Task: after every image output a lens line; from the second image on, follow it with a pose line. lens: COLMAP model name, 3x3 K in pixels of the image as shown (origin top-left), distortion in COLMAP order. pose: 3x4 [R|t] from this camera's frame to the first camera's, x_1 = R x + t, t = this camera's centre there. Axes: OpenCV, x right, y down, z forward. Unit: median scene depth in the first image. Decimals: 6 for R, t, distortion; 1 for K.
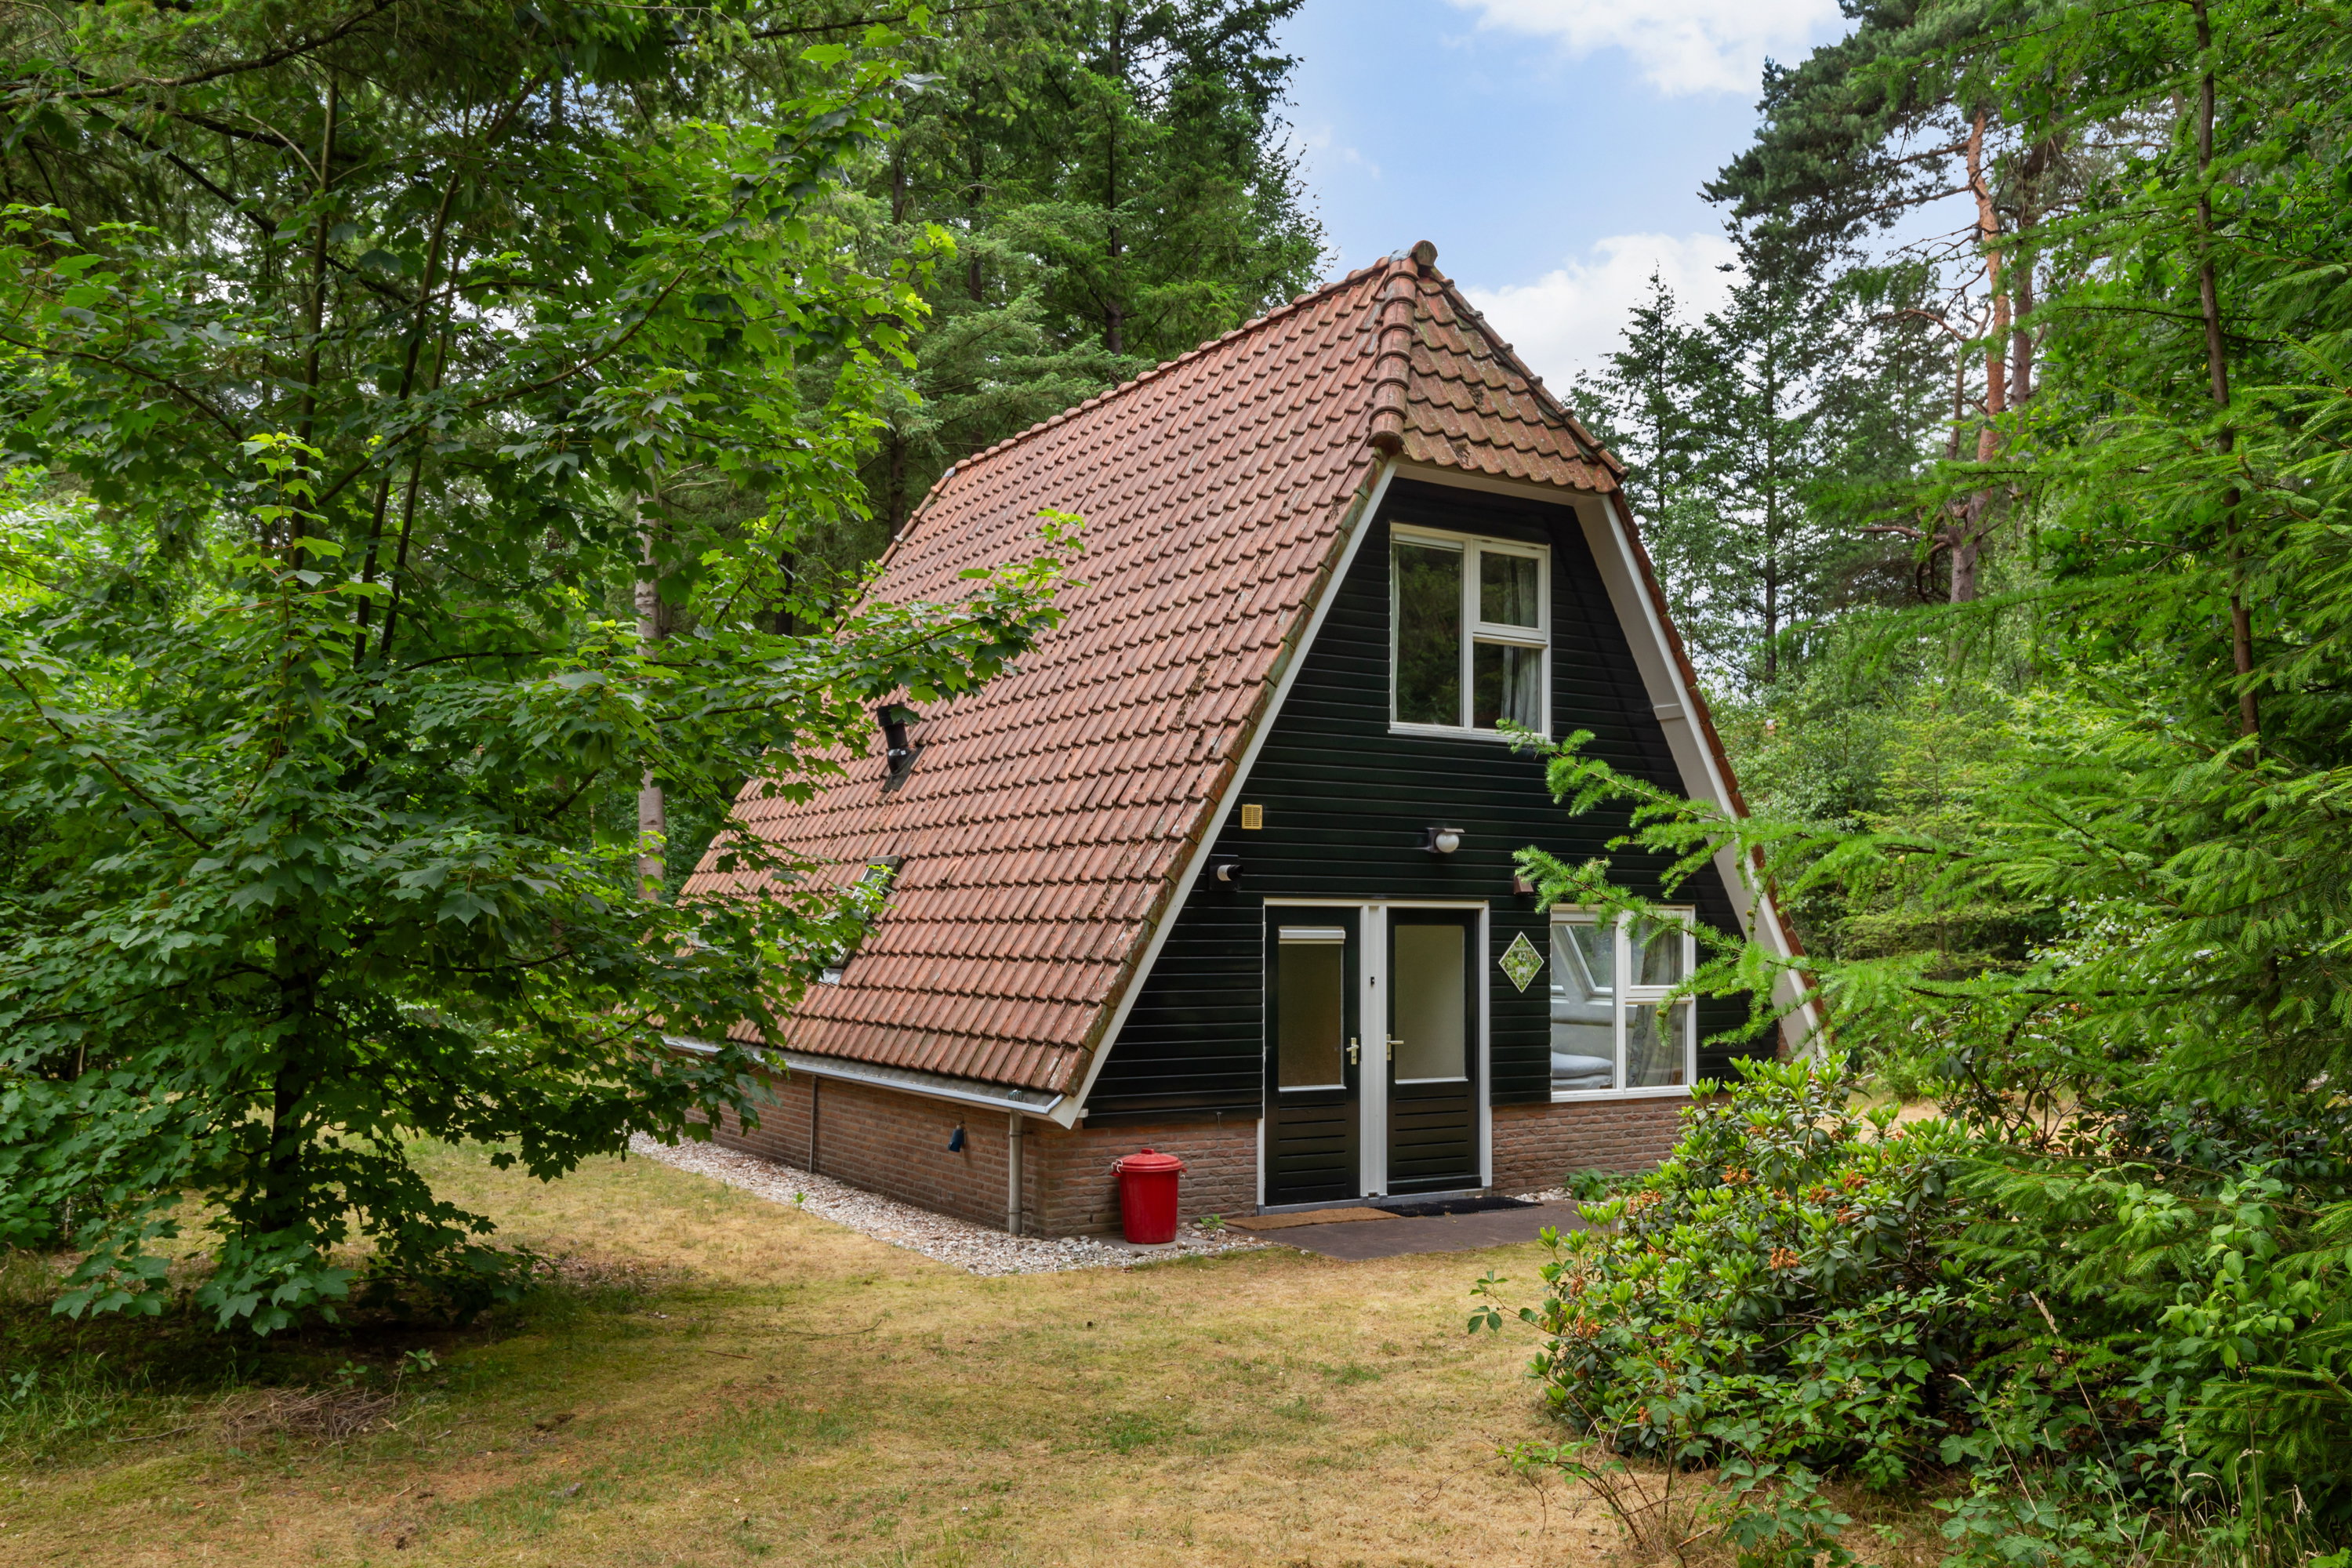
lens RADIAL K [[1705.0, 0, 1176.0], [0, 1705.0, 784.0], [0, 0, 1]] dist [-0.000243, -0.000085]
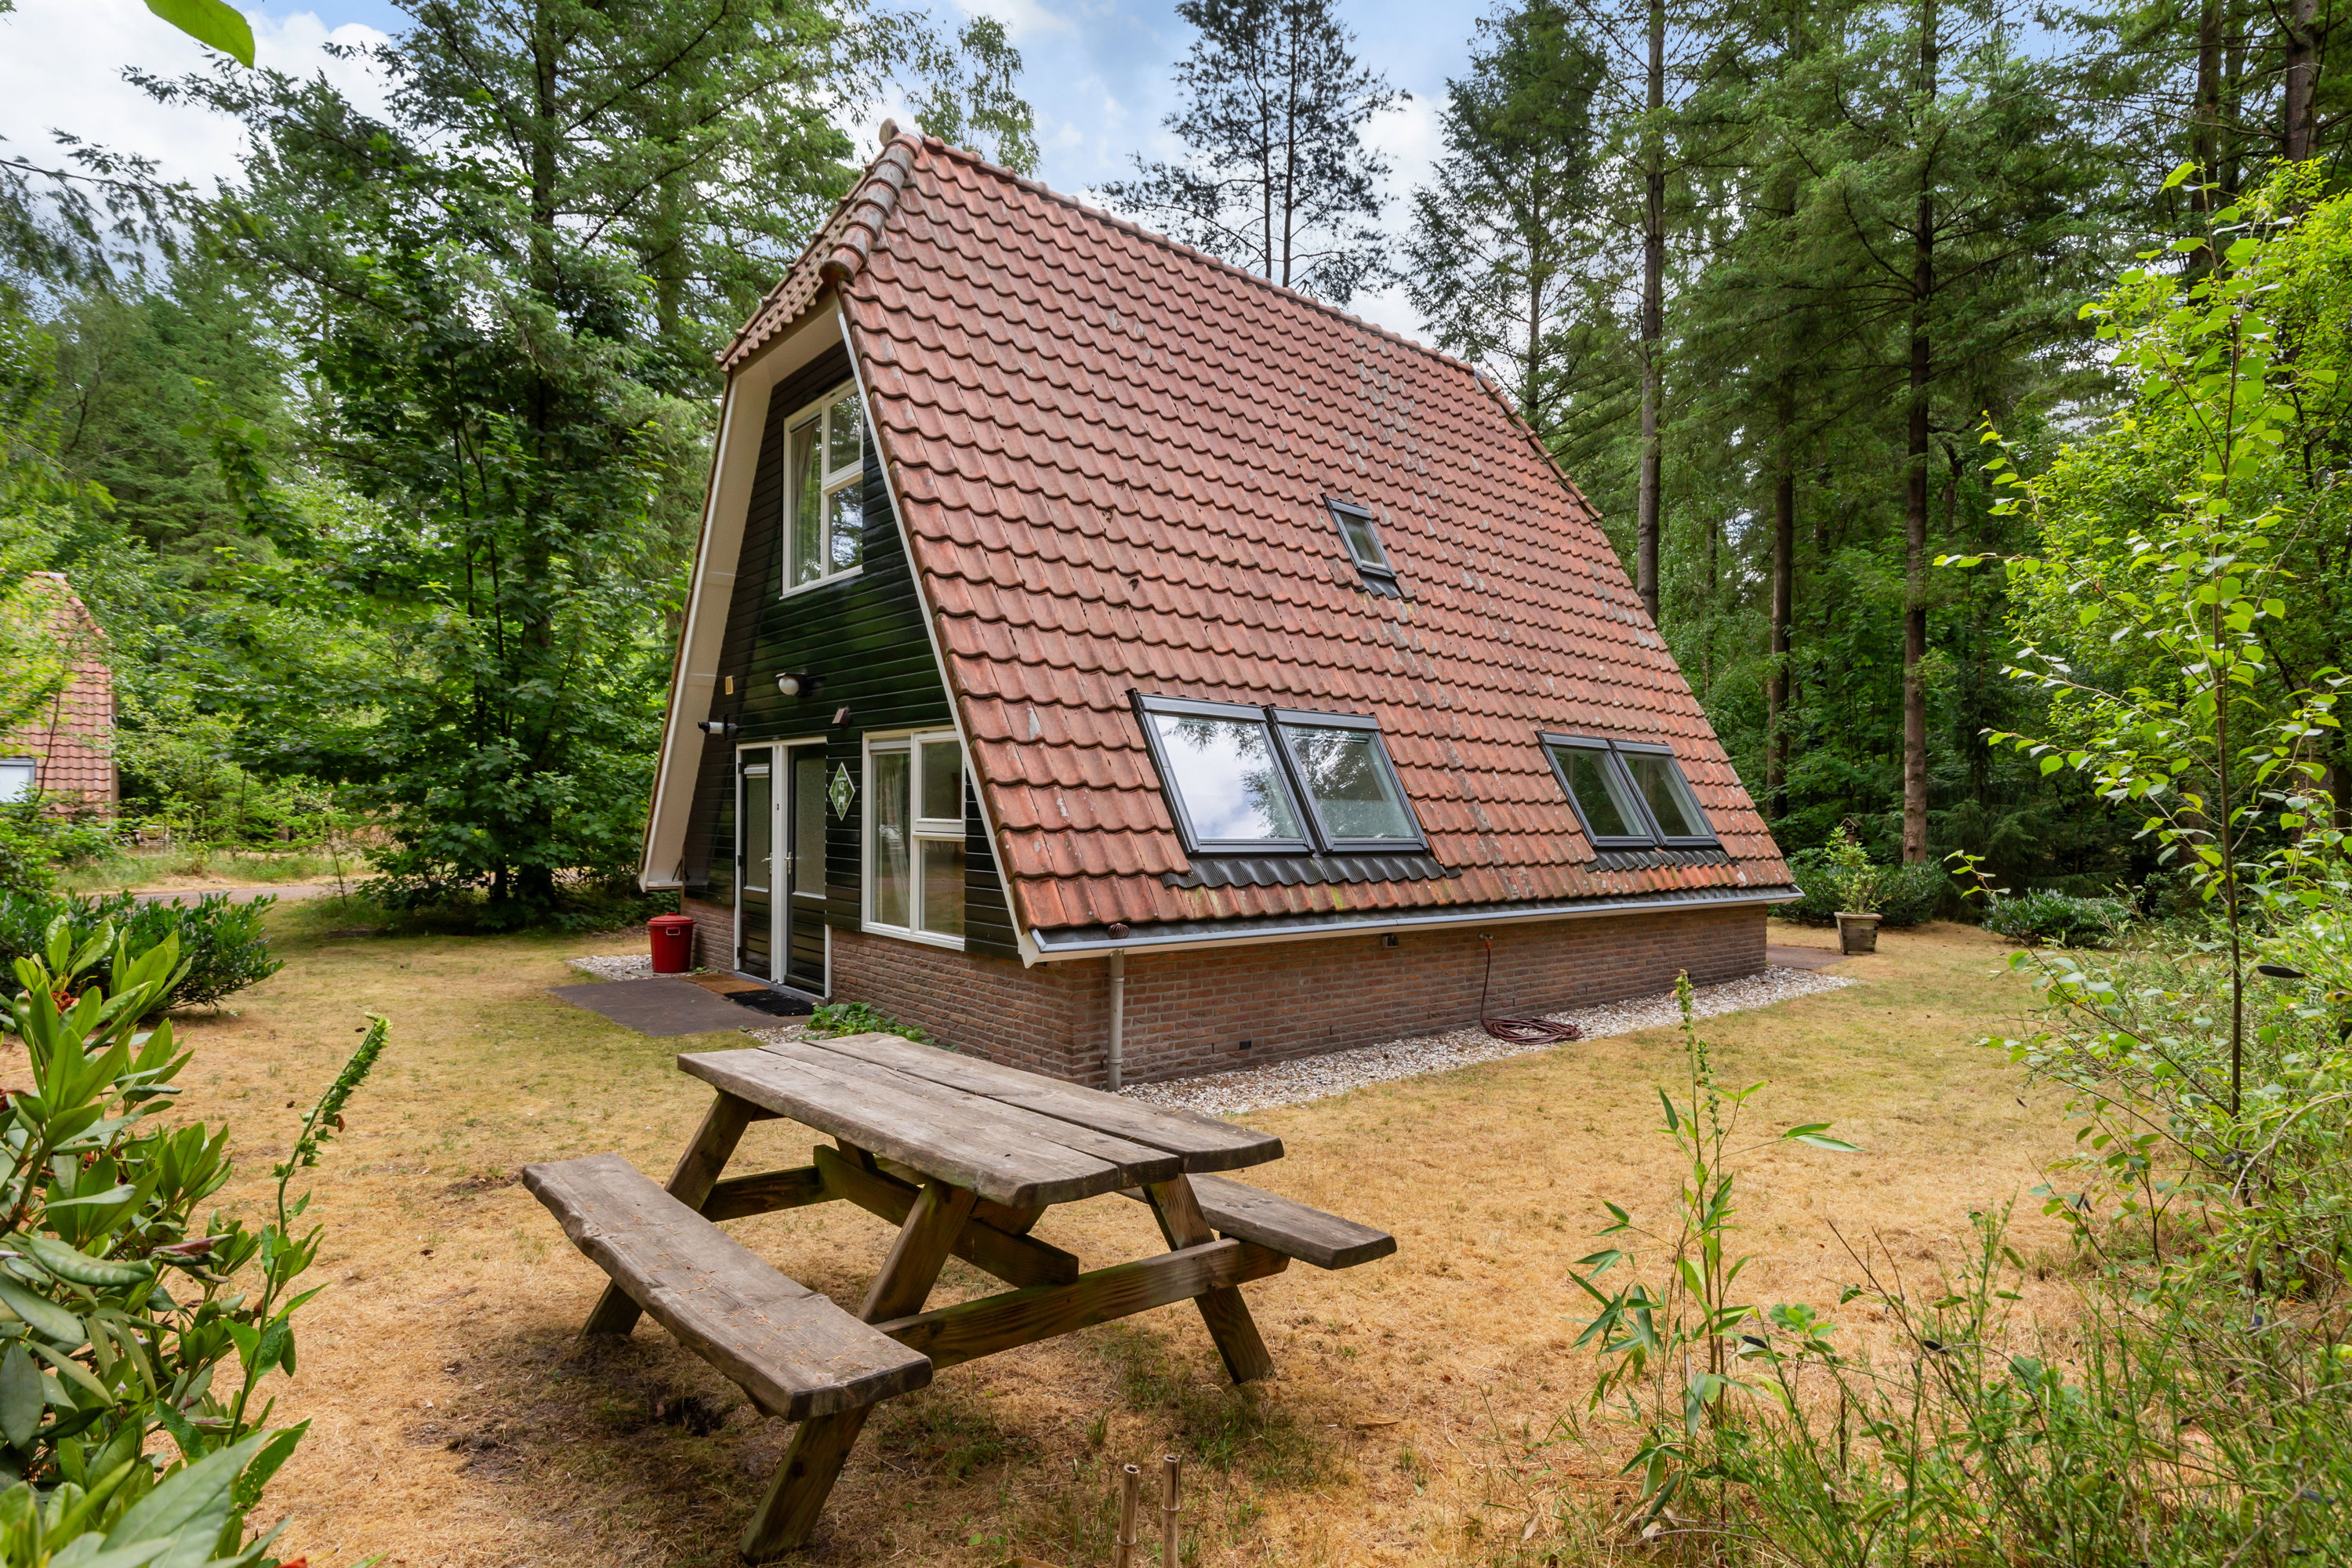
lens RADIAL K [[1207.6, 0, 1176.0], [0, 1207.6, 784.0], [0, 0, 1]] dist [0.000096, 0.000001]
pose [[0.107011, -0.019062, -0.994075, 1.034087], [0.089846, 0.995911, -0.009425, 0.135577], [0.990190, -0.088305, 0.108286, 1.209746]]
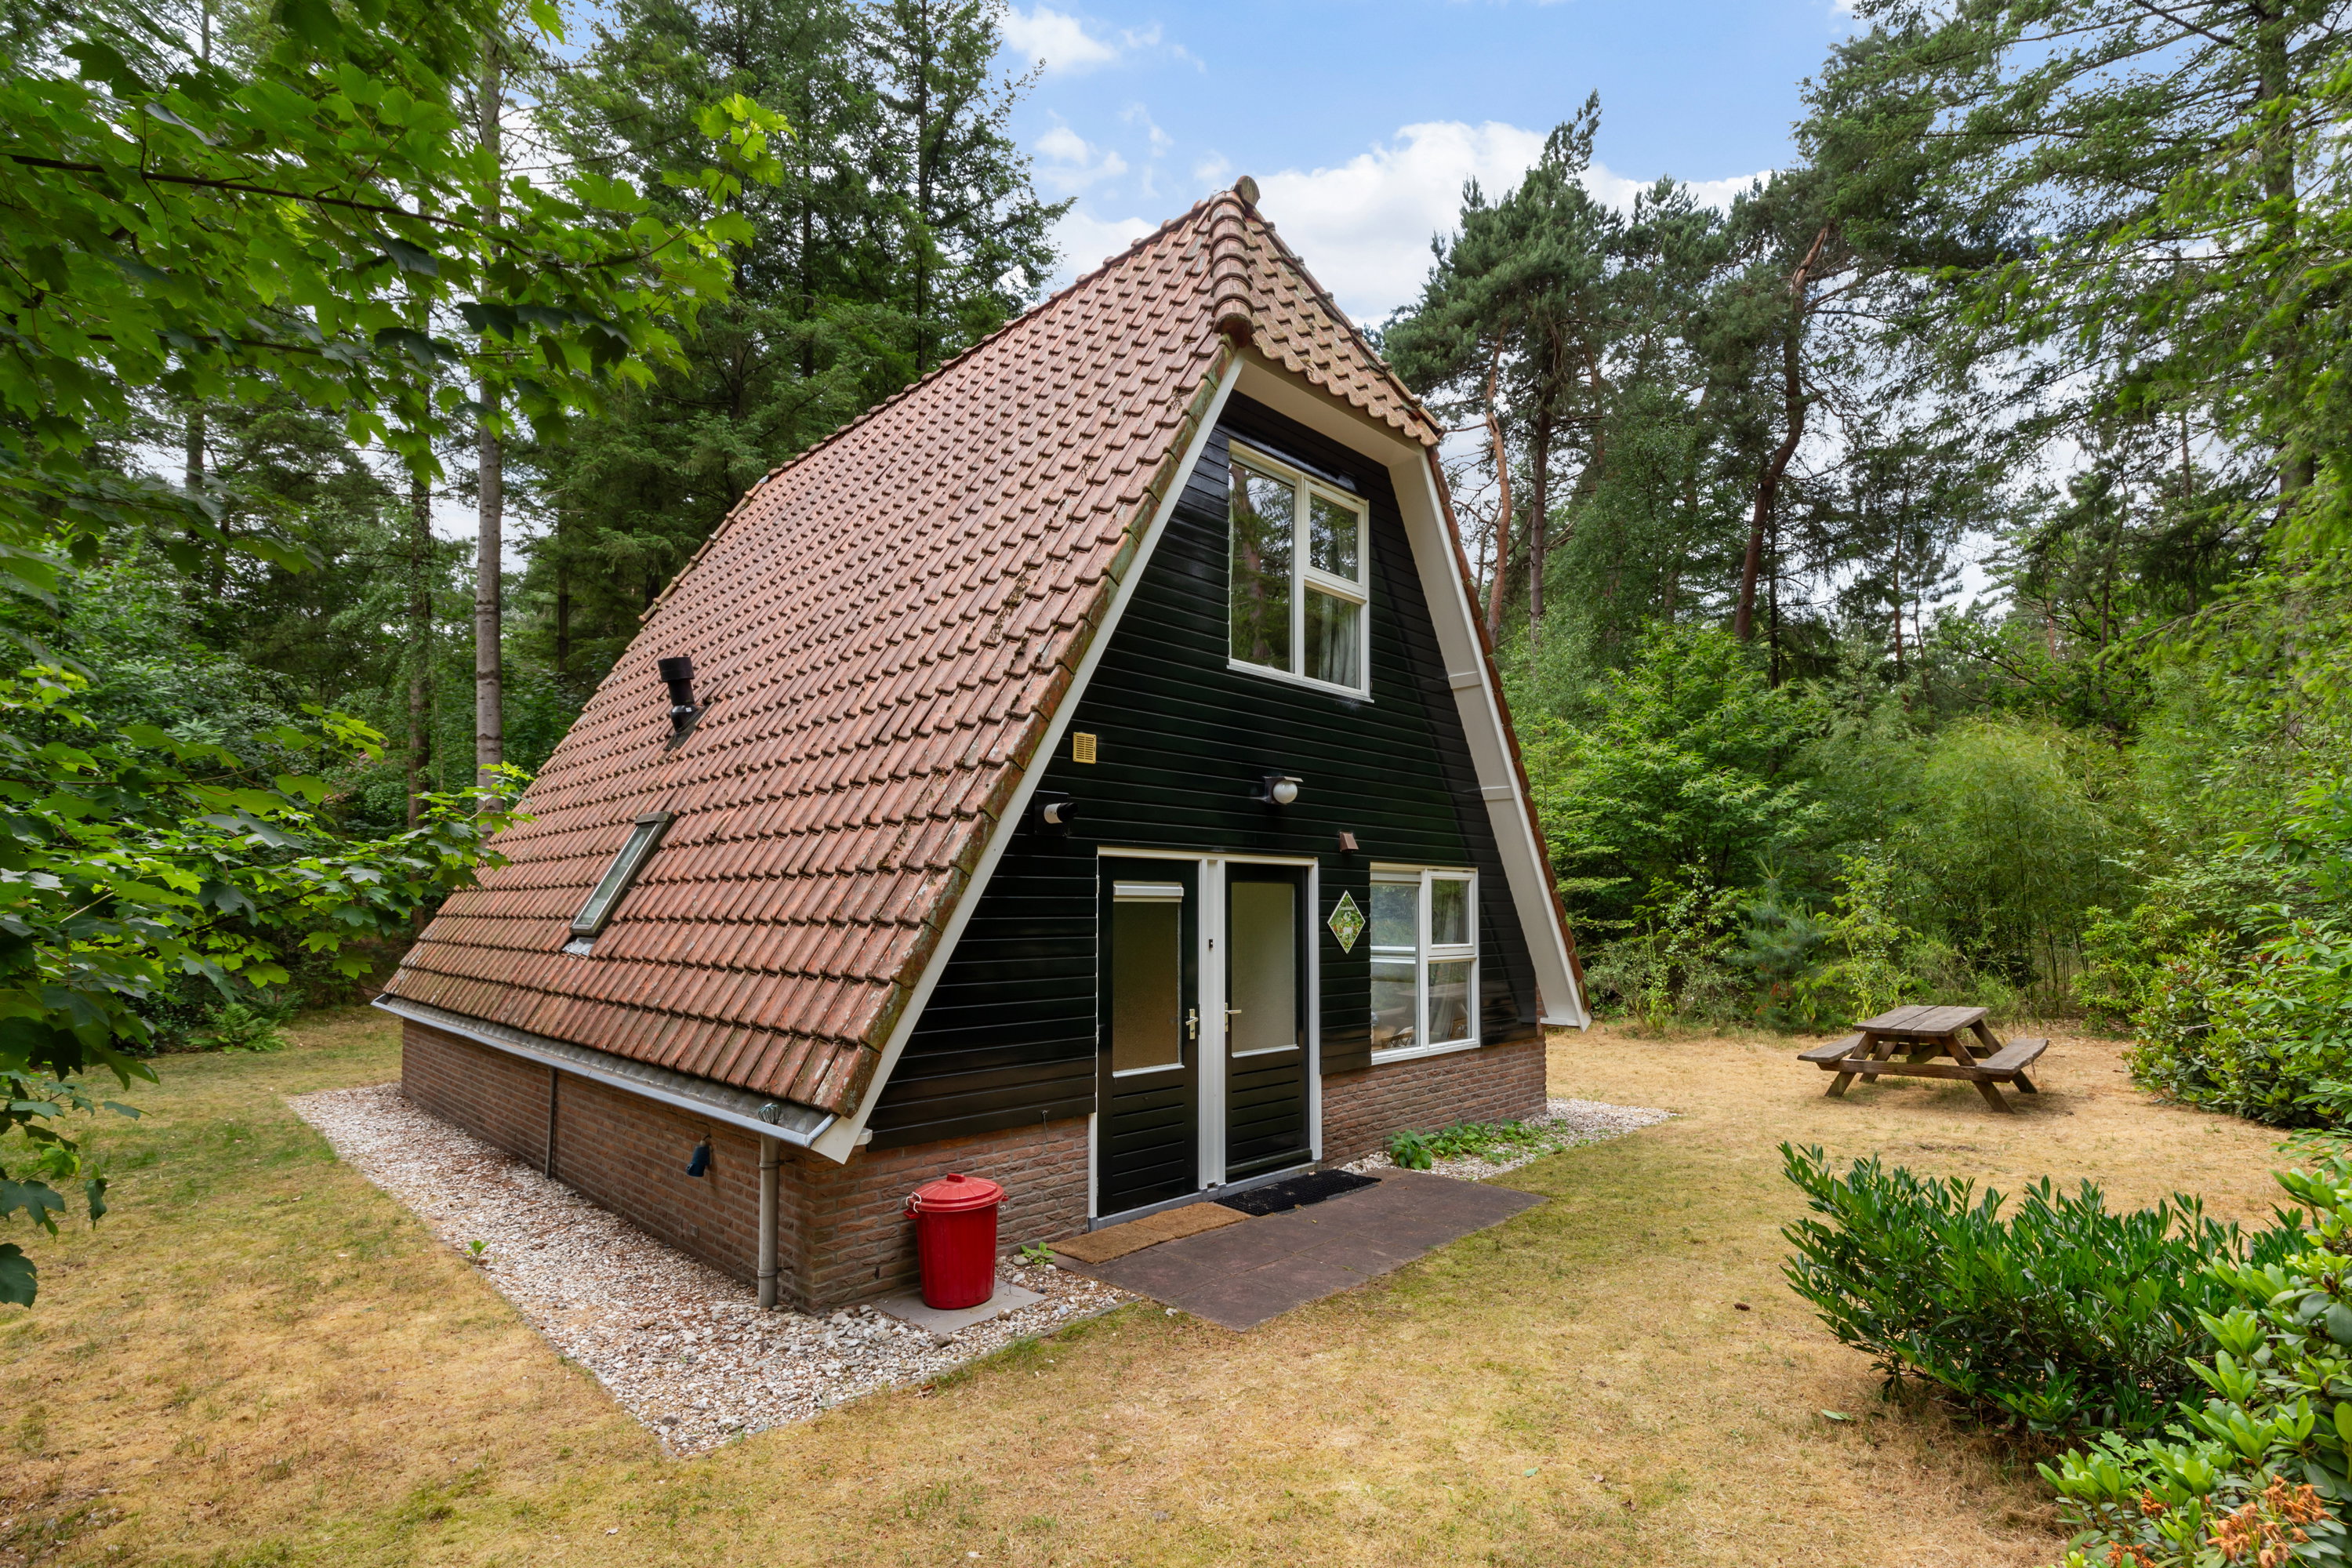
lens RADIAL K [[1092.8, 0, 1167.8], [0, 1092.8, 830.1], [0, 0, 1]] dist [0.002621, 0.000114]
pose [[0.982349, 0.006213, 0.186957, -0.013980], [-0.008883, 0.999870, 0.013446, 0.049476], [-0.186849, -0.014870, 0.982276, 0.452460]]
